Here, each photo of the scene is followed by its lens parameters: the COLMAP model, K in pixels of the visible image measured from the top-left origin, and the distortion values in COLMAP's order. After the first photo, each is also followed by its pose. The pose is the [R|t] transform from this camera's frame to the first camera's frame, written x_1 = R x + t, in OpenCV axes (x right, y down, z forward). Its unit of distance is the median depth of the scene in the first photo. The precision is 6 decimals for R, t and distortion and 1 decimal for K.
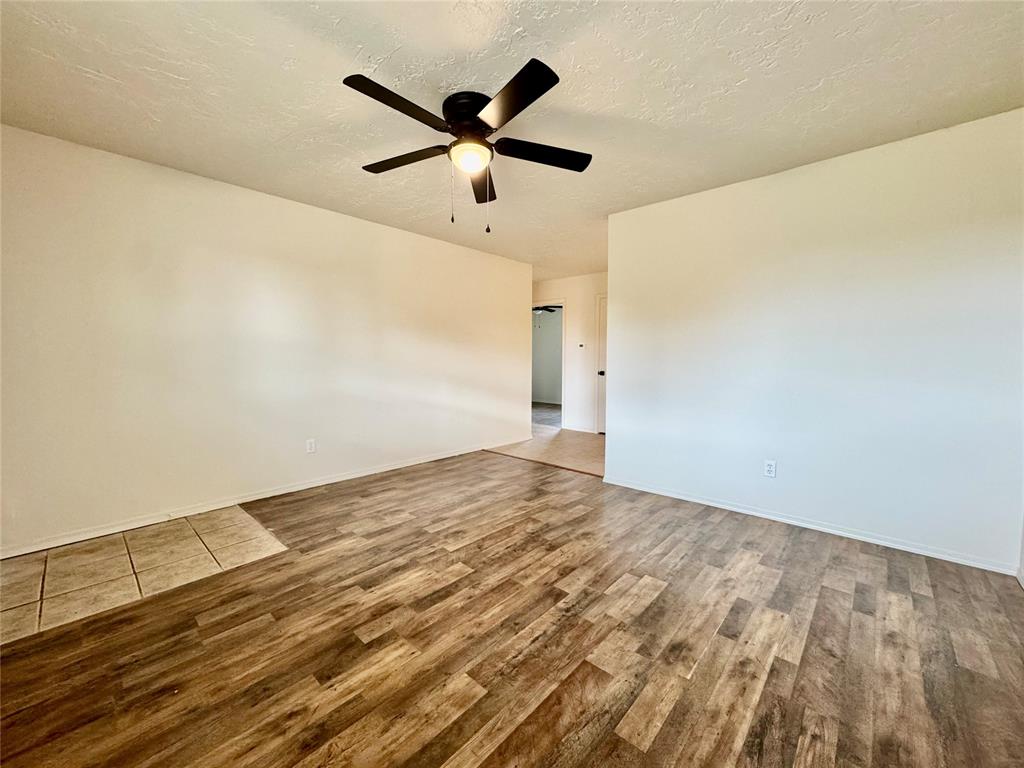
lens RADIAL K [[406.3, 0, 512.3], [0, 406.3, 382.2], [0, 0, 1]] dist [-0.000726, -0.000484]
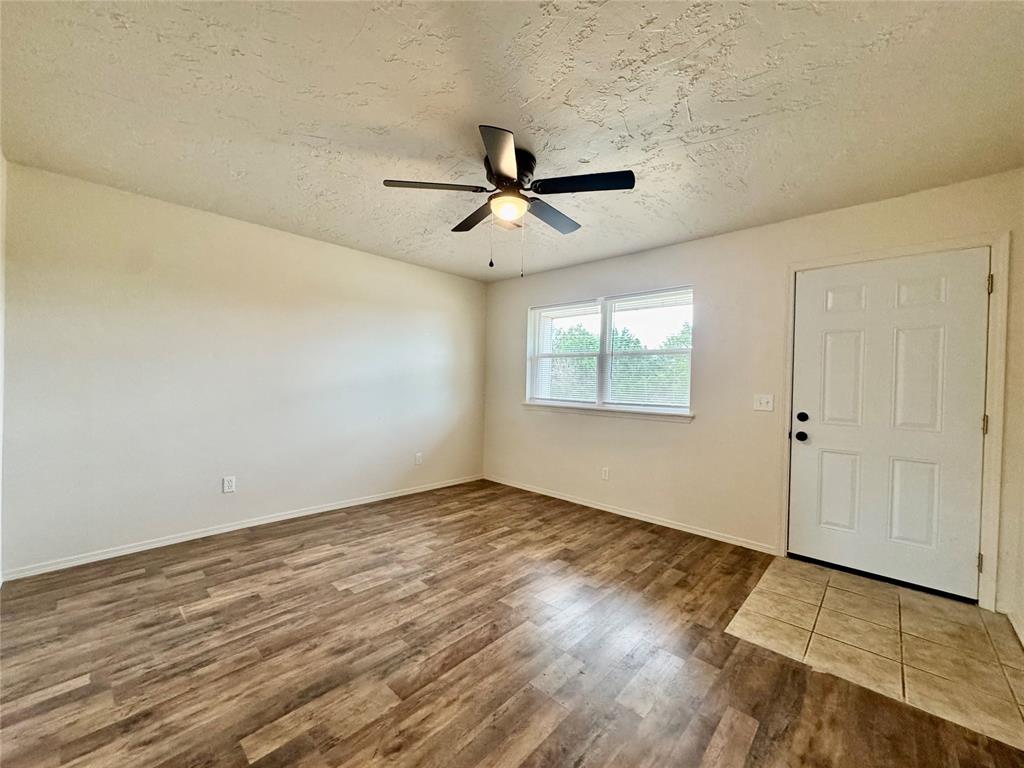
lens RADIAL K [[406.3, 0, 512.3], [0, 406.3, 382.2], [0, 0, 1]] dist [-0.000726, -0.000484]
pose [[-0.999695, -0.023296, 0.008214, -0.132697], [-0.022703, 0.997556, 0.066075, -0.168934], [-0.009734, 0.065869, -0.997781, 2.128769]]
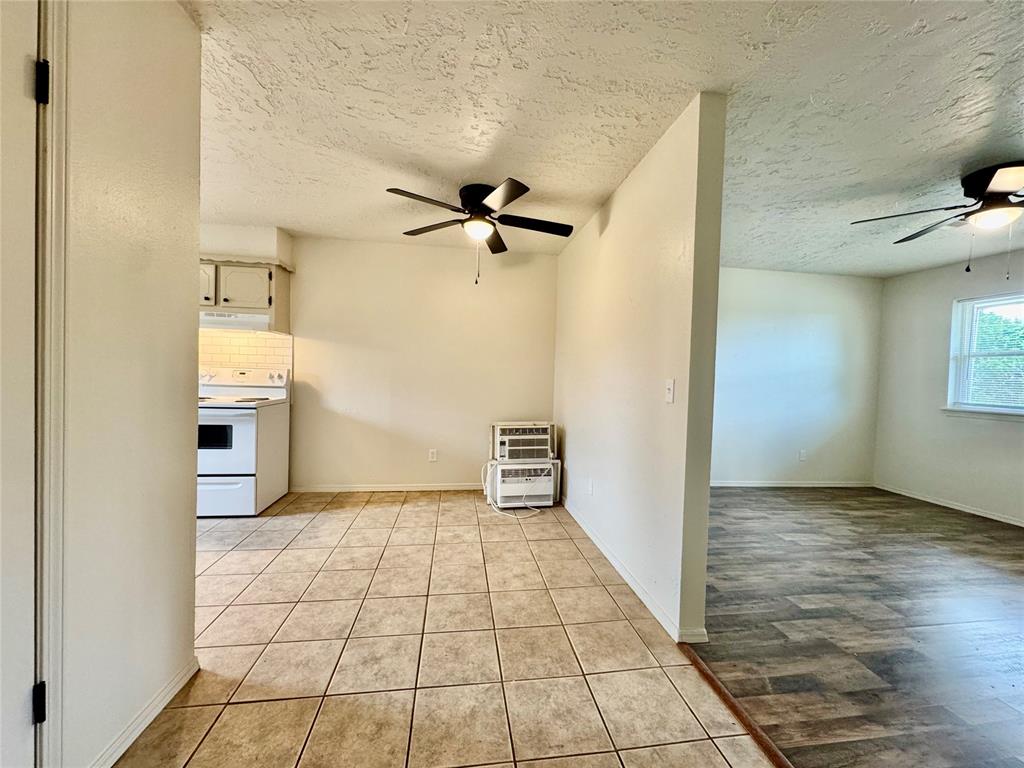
lens RADIAL K [[406.3, 0, 512.3], [0, 406.3, 382.2], [0, 0, 1]] dist [-0.000726, -0.000484]
pose [[-0.772204, -0.035960, 0.634357, 0.198077], [0.007018, 0.997853, 0.065109, -0.179106], [-0.635336, 0.054729, -0.770294, 2.780149]]
